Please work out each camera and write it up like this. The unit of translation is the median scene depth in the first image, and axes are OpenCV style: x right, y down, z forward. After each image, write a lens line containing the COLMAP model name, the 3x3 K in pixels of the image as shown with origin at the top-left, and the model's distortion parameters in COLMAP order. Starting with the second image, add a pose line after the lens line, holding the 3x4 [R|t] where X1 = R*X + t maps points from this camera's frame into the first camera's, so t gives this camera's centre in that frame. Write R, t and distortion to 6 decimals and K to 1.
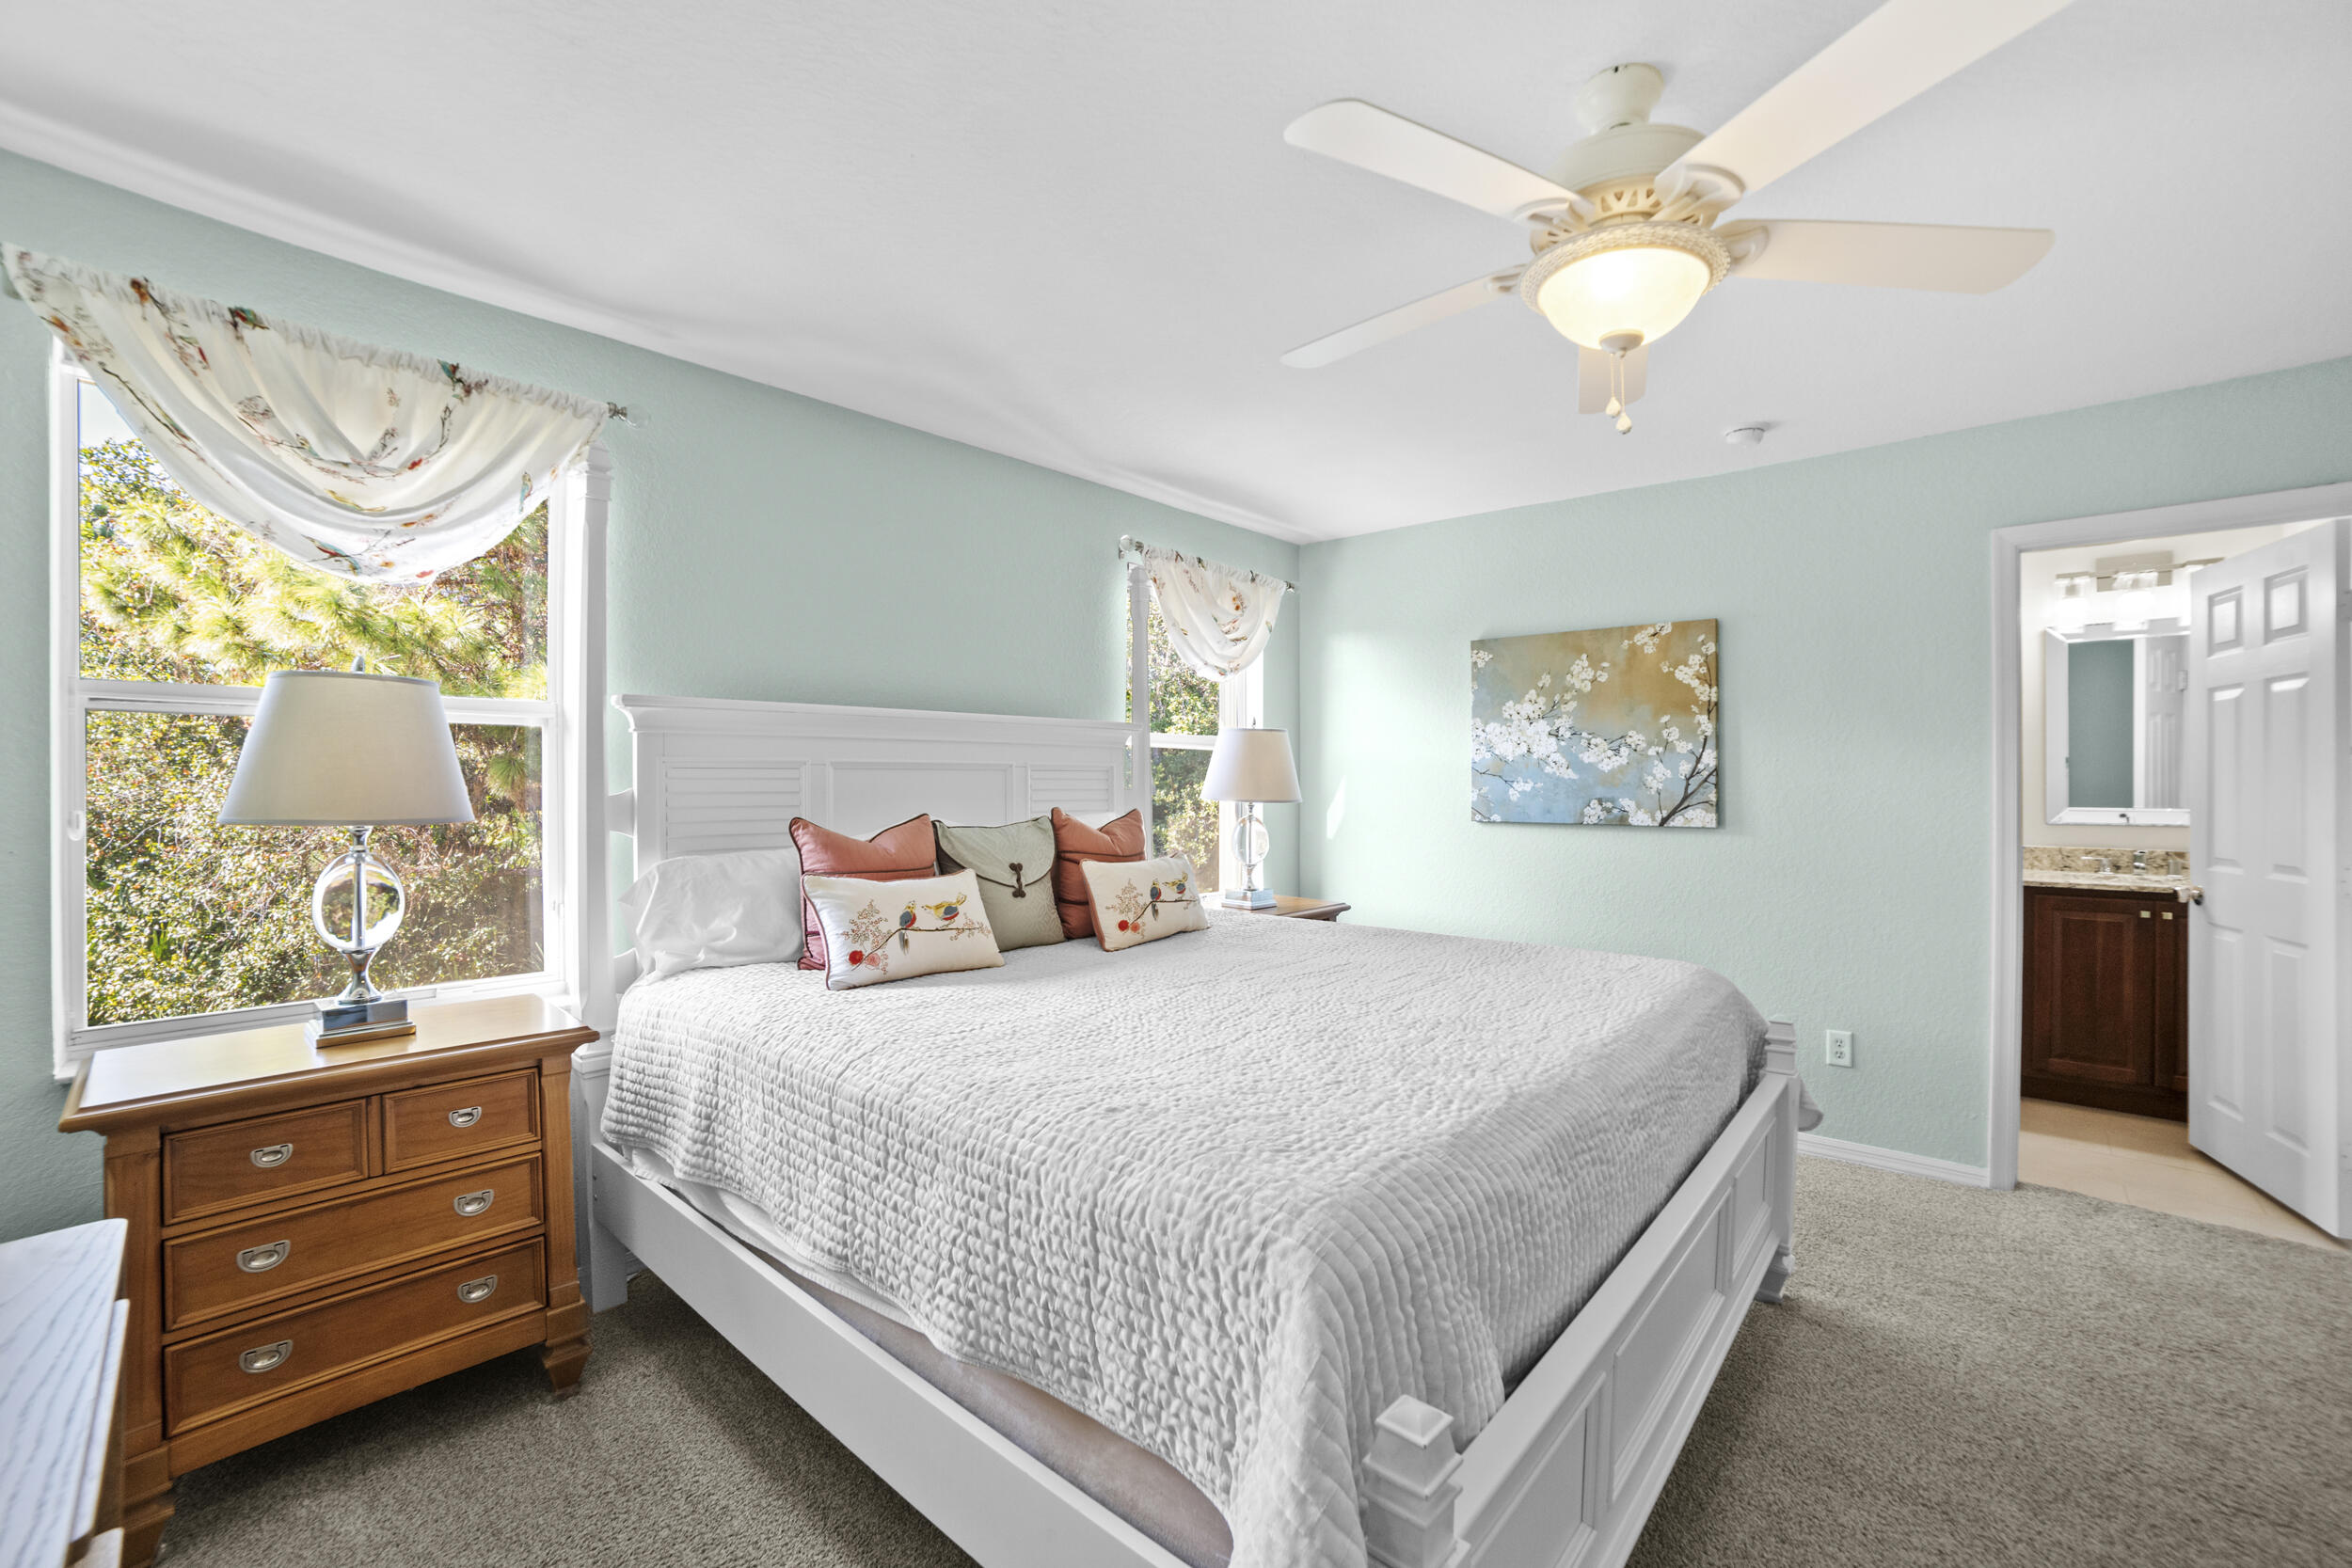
lens RADIAL K [[952.7, 0, 1175.3], [0, 952.7, 778.8], [0, 0, 1]] dist [-0.079584, 0.031909]
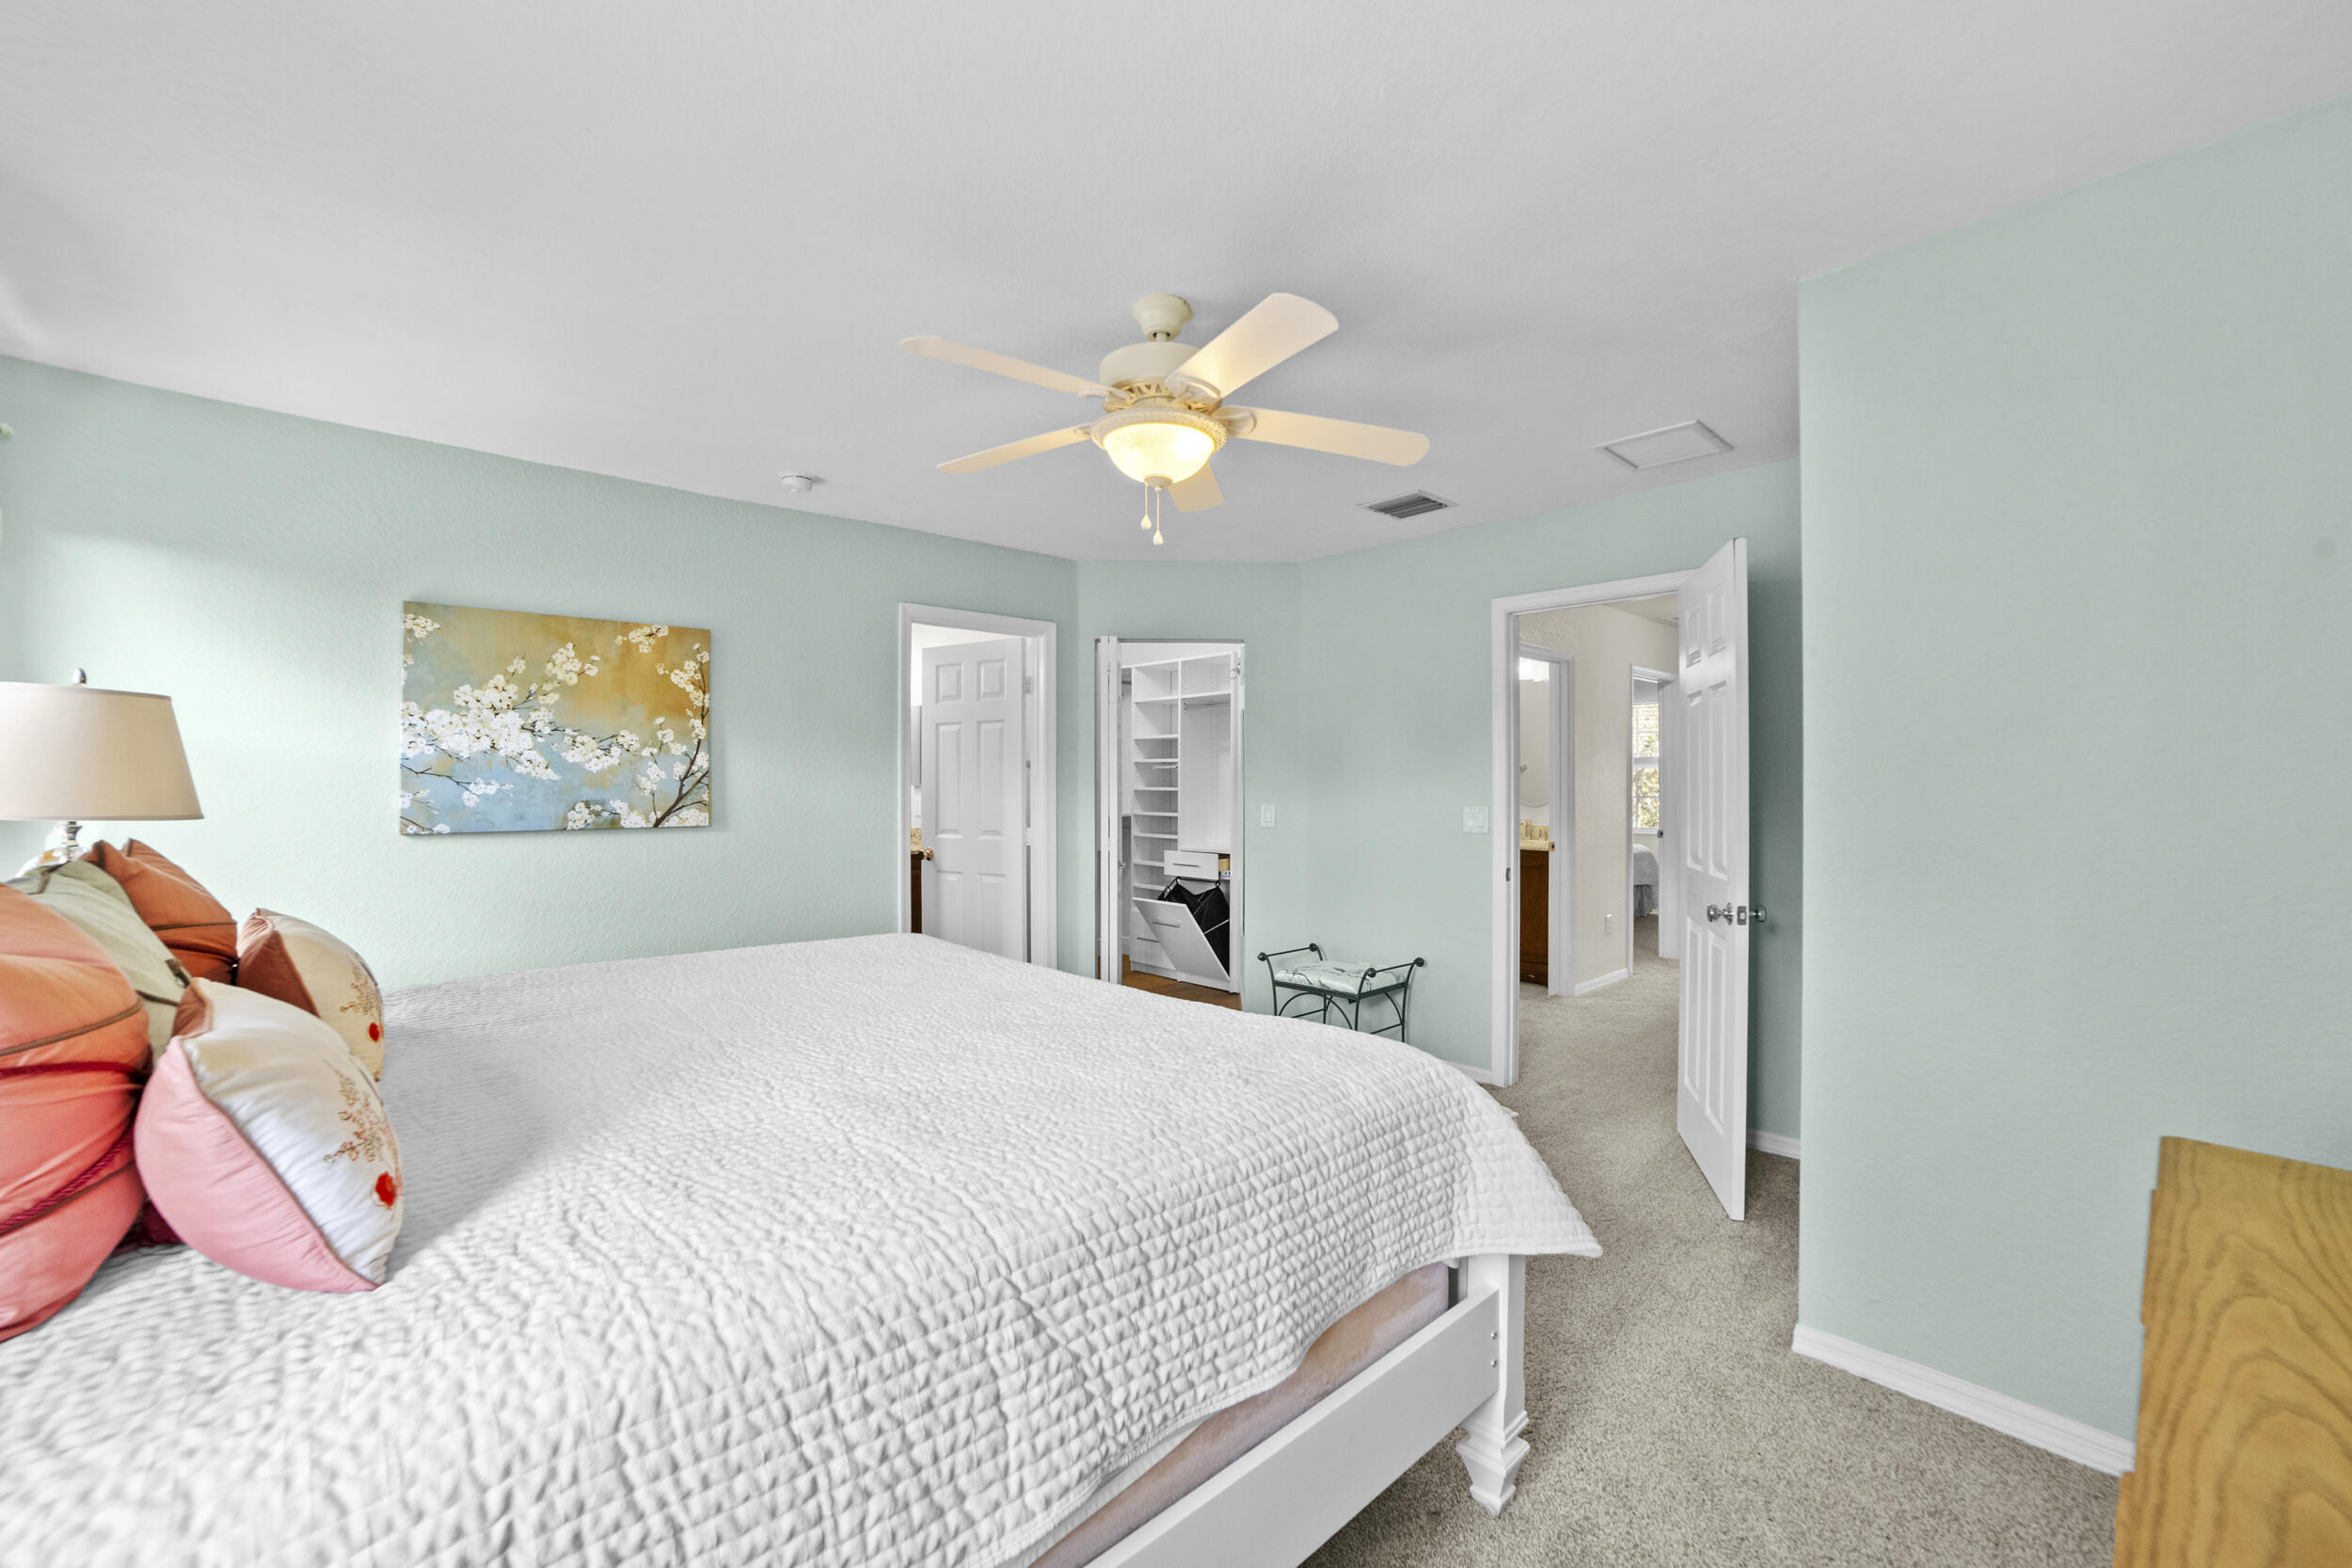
lens RADIAL K [[952.7, 0, 1175.3], [0, 952.7, 778.8], [0, 0, 1]] dist [-0.079584, 0.031909]
pose [[0.124887, -0.000214, 0.992171, -0.386399], [-0.003060, 0.999995, 0.000601, -0.003380], [-0.992166, -0.003111, 0.124885, 0.309385]]
